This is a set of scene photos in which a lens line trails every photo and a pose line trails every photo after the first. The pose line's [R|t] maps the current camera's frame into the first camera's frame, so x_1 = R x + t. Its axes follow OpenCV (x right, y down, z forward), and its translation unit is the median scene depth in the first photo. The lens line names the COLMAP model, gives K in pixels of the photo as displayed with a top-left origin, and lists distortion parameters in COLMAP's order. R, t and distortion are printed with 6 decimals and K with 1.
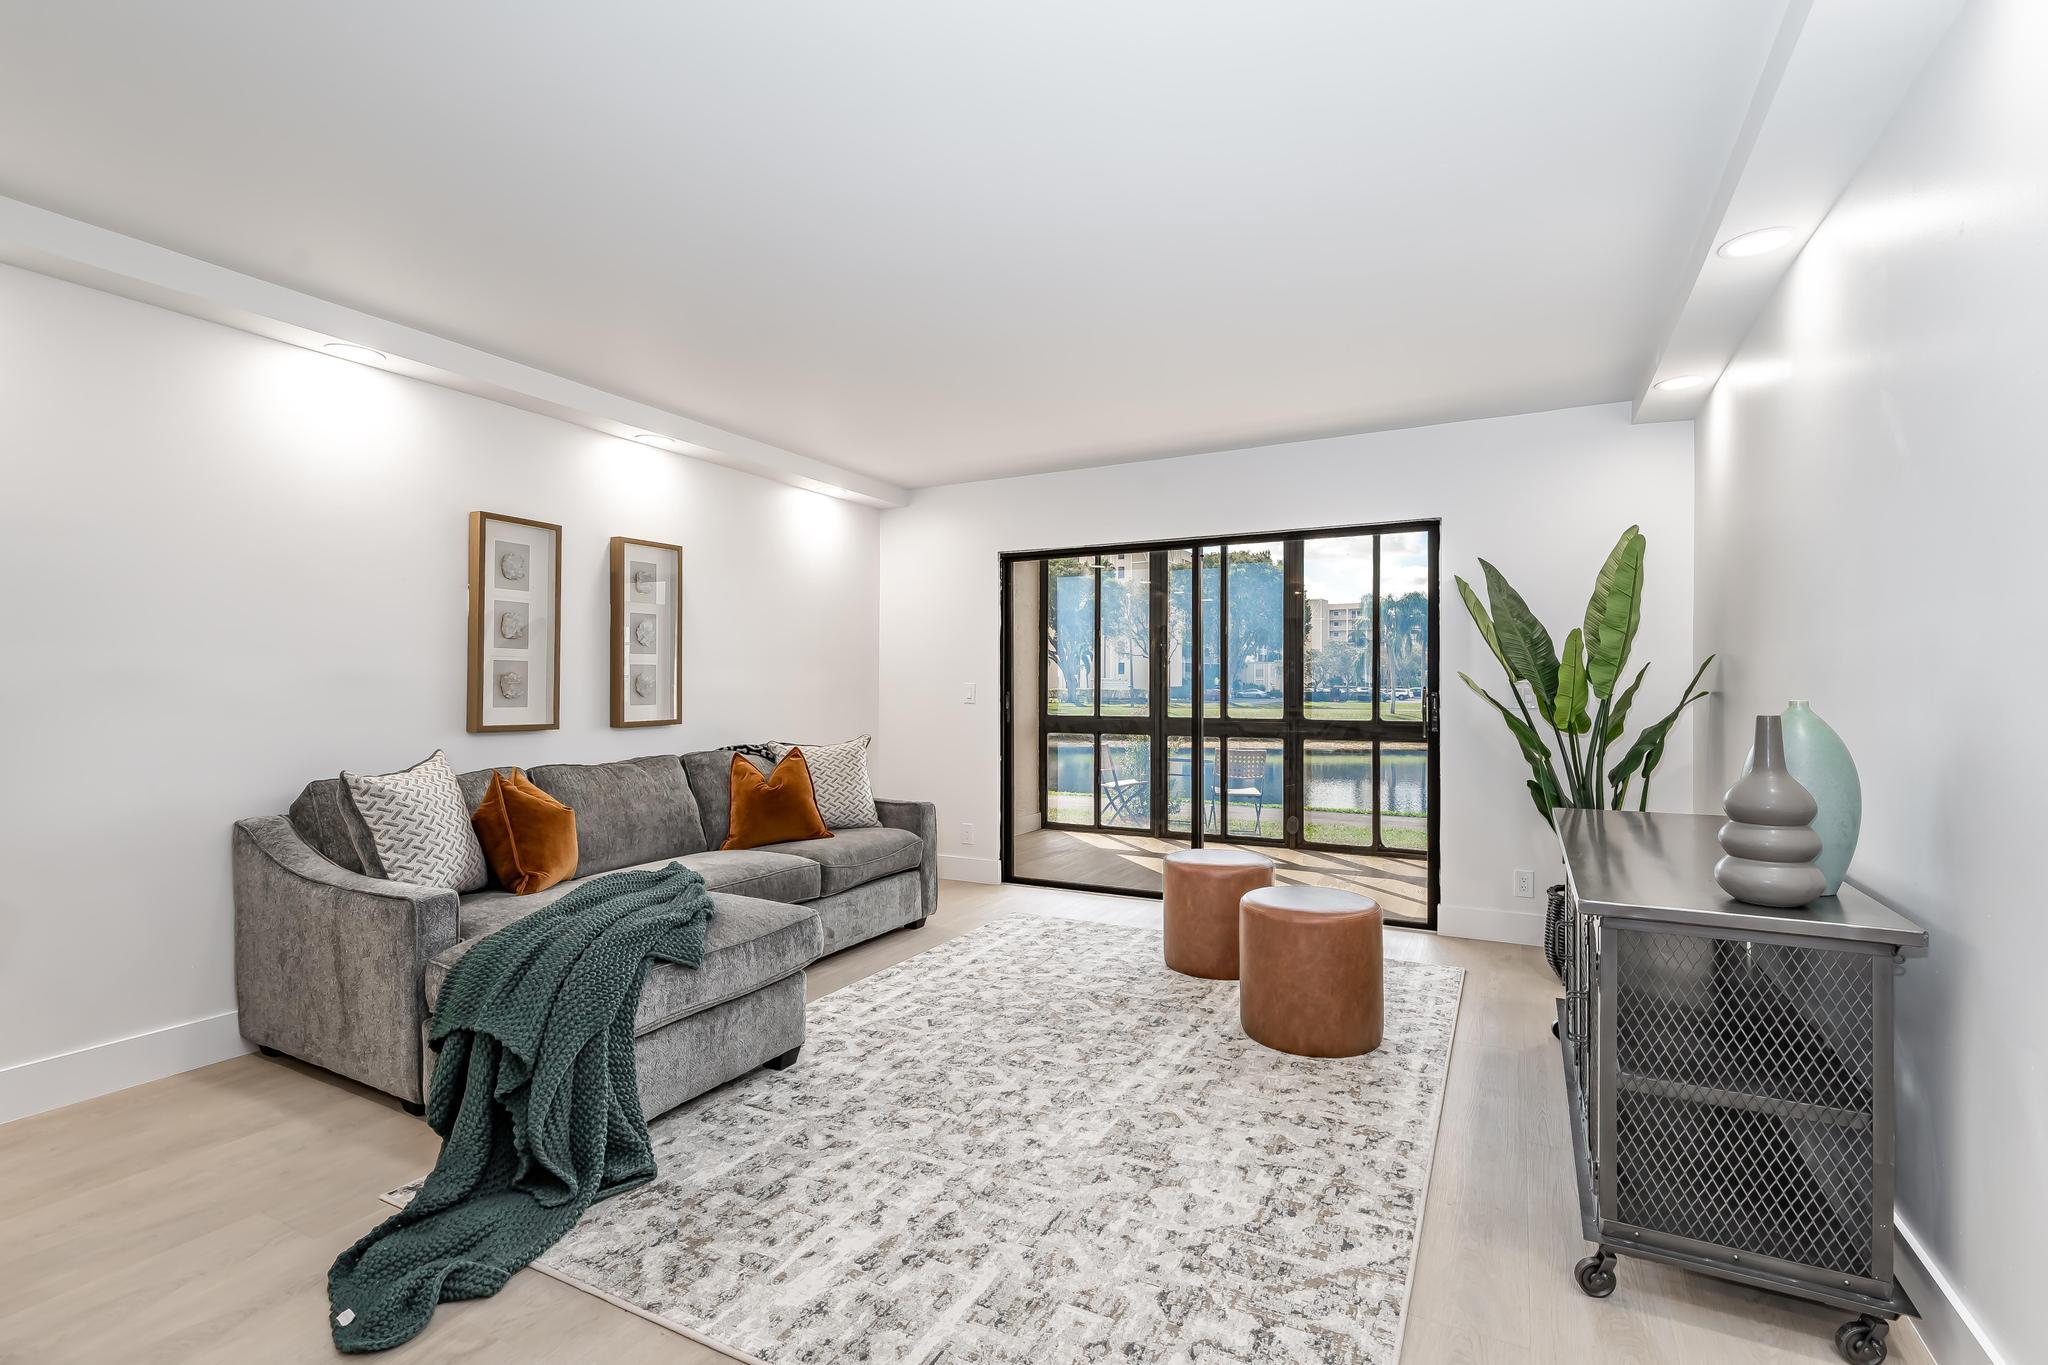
lens RADIAL K [[918.8, 0, 1032.8], [0, 918.8, 686.1], [0, 0, 1]] dist [0.000184, -0.000240]
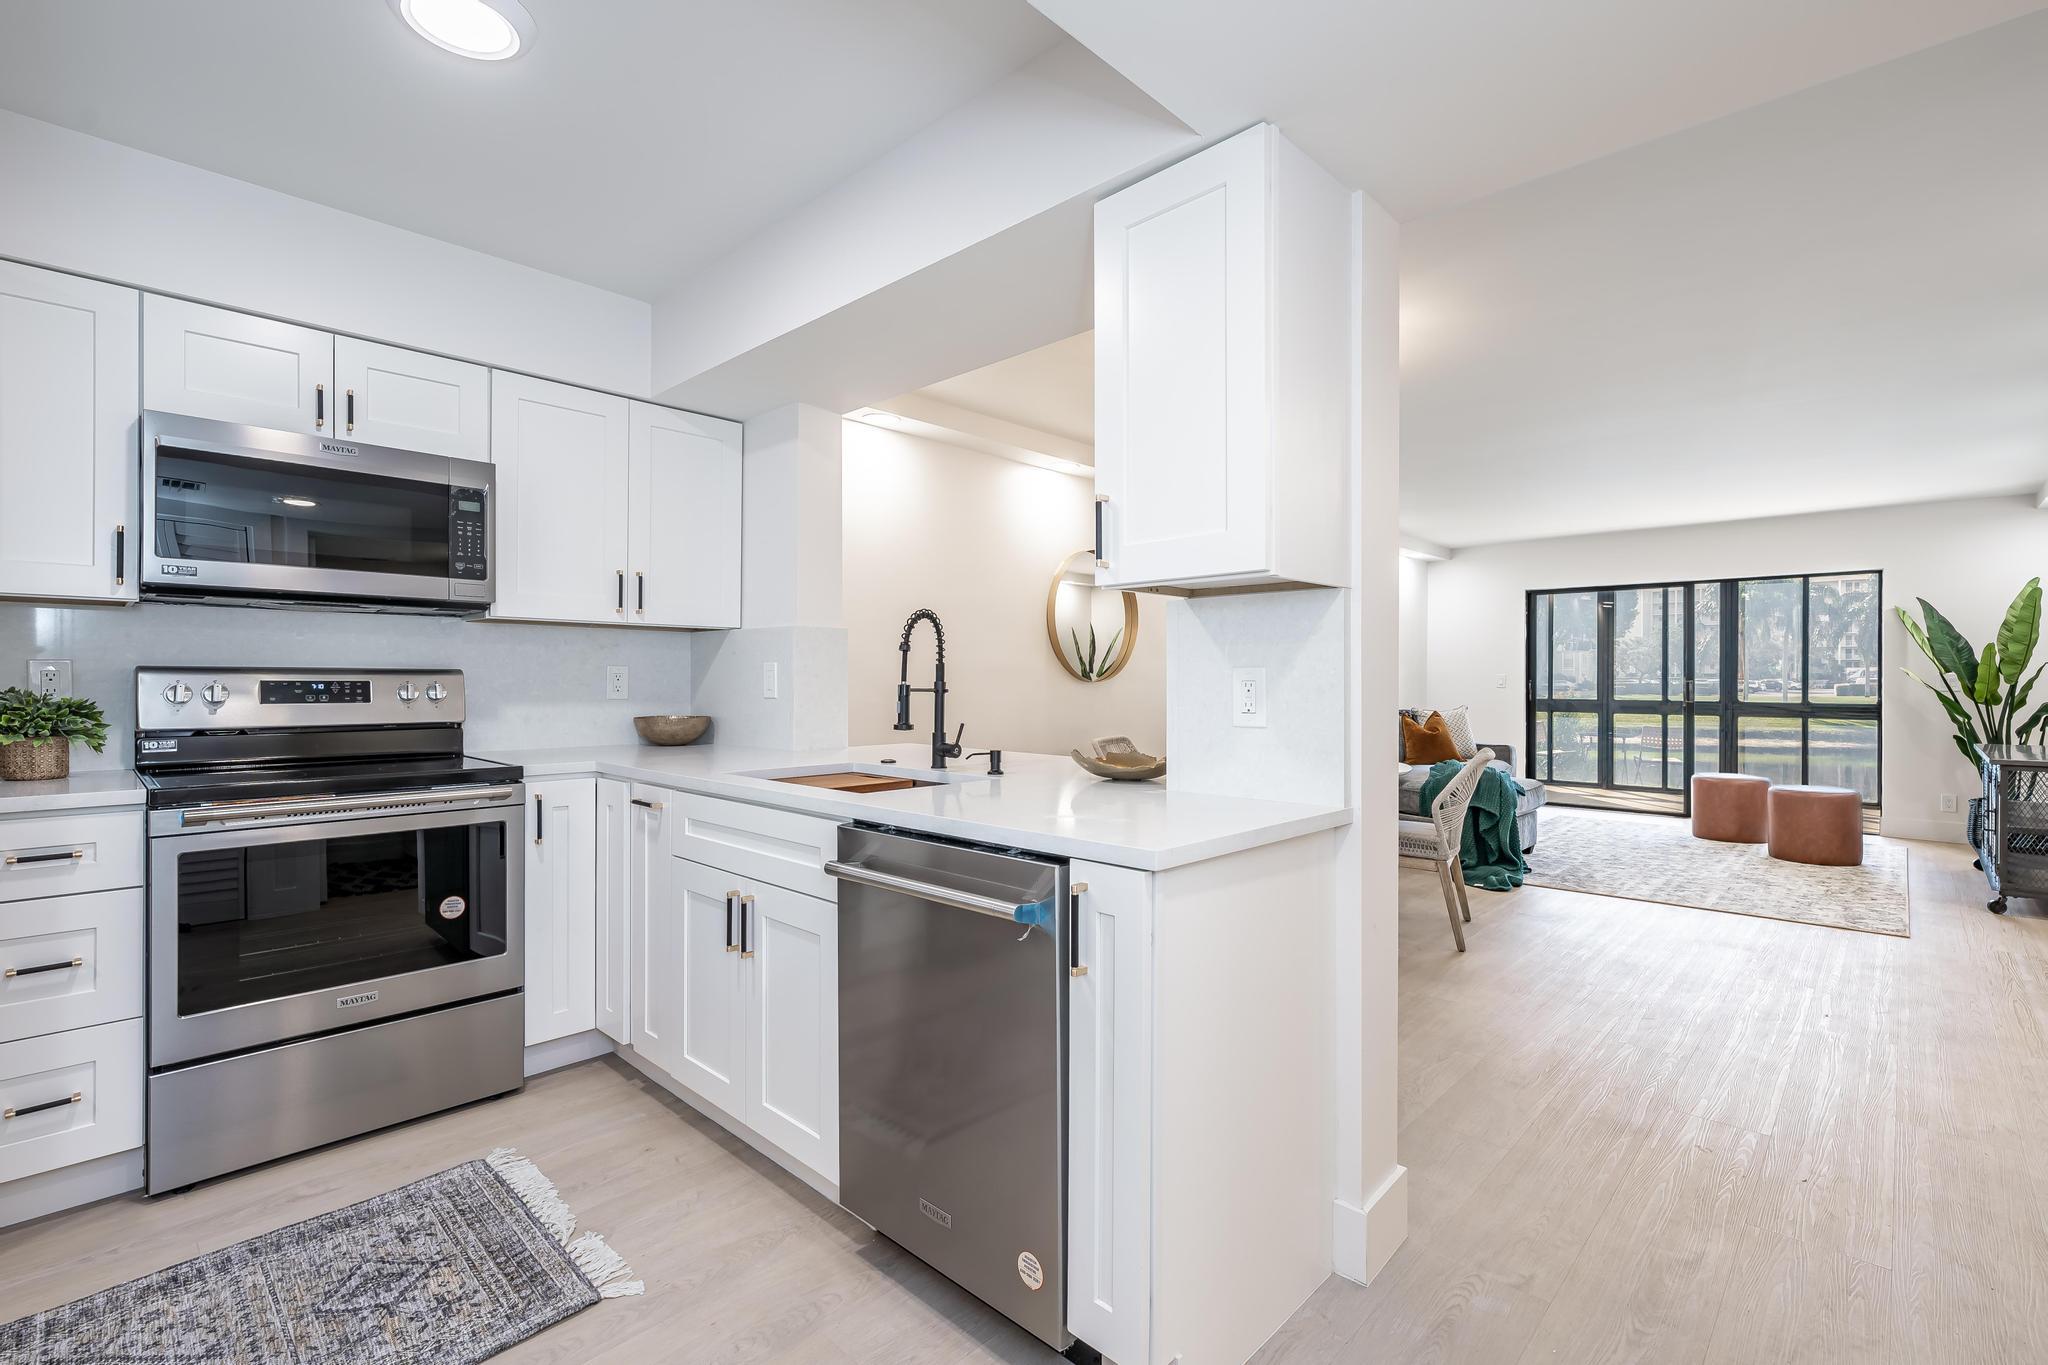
lens RADIAL K [[918.8, 0, 1021.9], [0, 918.8, 678.7], [0, 0, 1]] dist [0.000184, -0.000240]
pose [[0.960377, 0.000856, -0.278704, -0.835856], [-0.000388, 0.999998, 0.001733, 0.002269], [0.278705, -0.001556, 0.960375, -1.441575]]
